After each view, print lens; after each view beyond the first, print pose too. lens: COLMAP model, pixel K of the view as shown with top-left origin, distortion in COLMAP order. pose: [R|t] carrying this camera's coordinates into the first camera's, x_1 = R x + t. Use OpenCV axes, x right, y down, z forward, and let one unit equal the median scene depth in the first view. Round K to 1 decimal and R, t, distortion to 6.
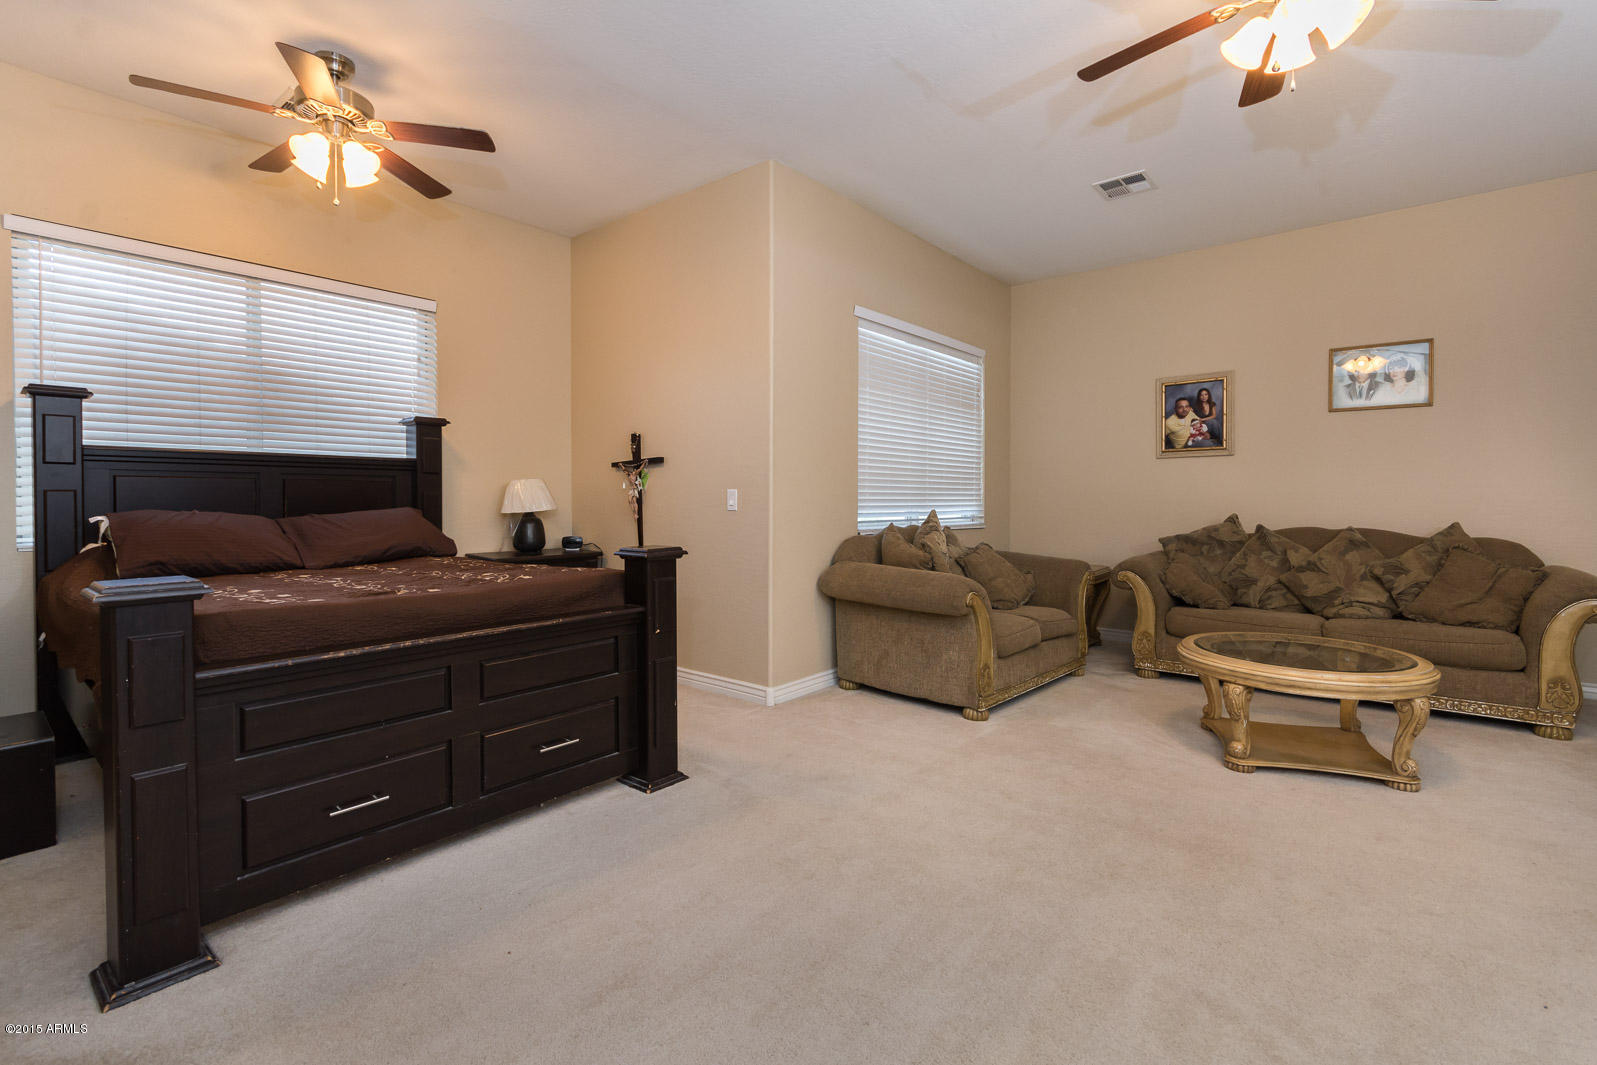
lens RADIAL K [[717.4, 0, 797.2], [0, 717.4, 515.6], [0, 0, 1]] dist [-0.000425, -0.000556]
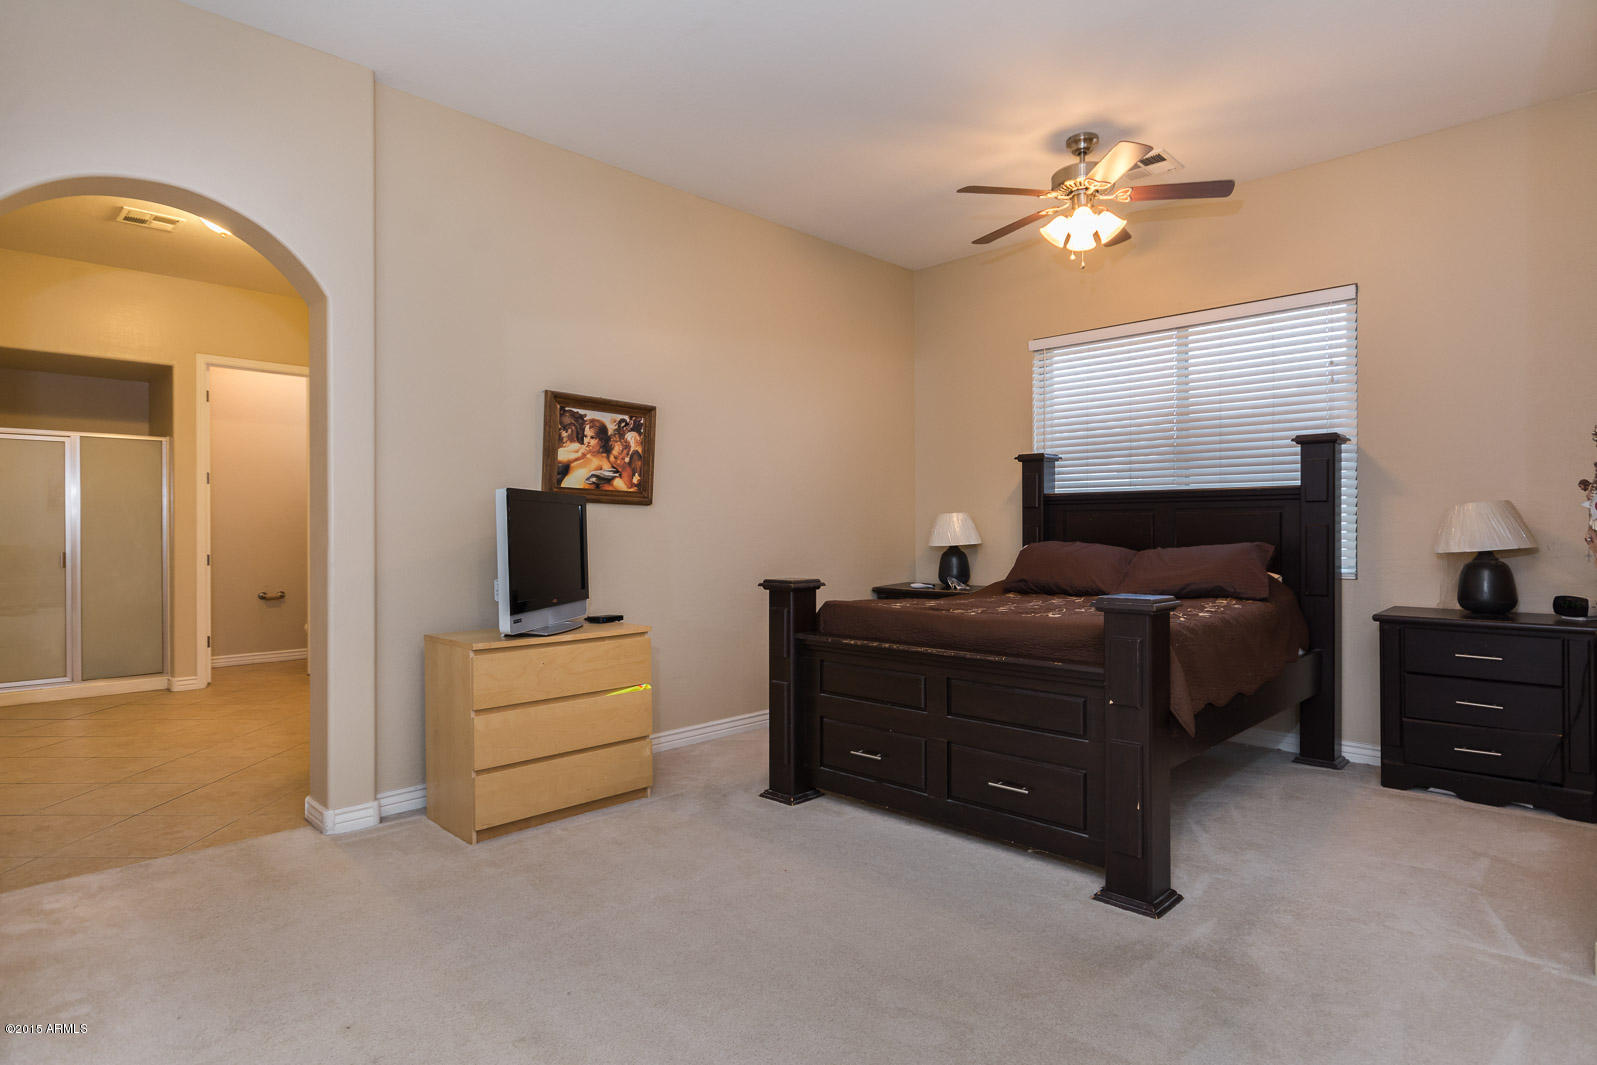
lens RADIAL K [[861.9, 0, 804.0], [0, 861.9, 530.2], [0, 0, 1]] dist [-0.002824, -0.000327]
pose [[-0.074020, -0.000261, -0.997257, 0.587855], [-0.022657, 0.999742, 0.001420, -0.016526], [0.996999, 0.022700, -0.074006, 0.552075]]
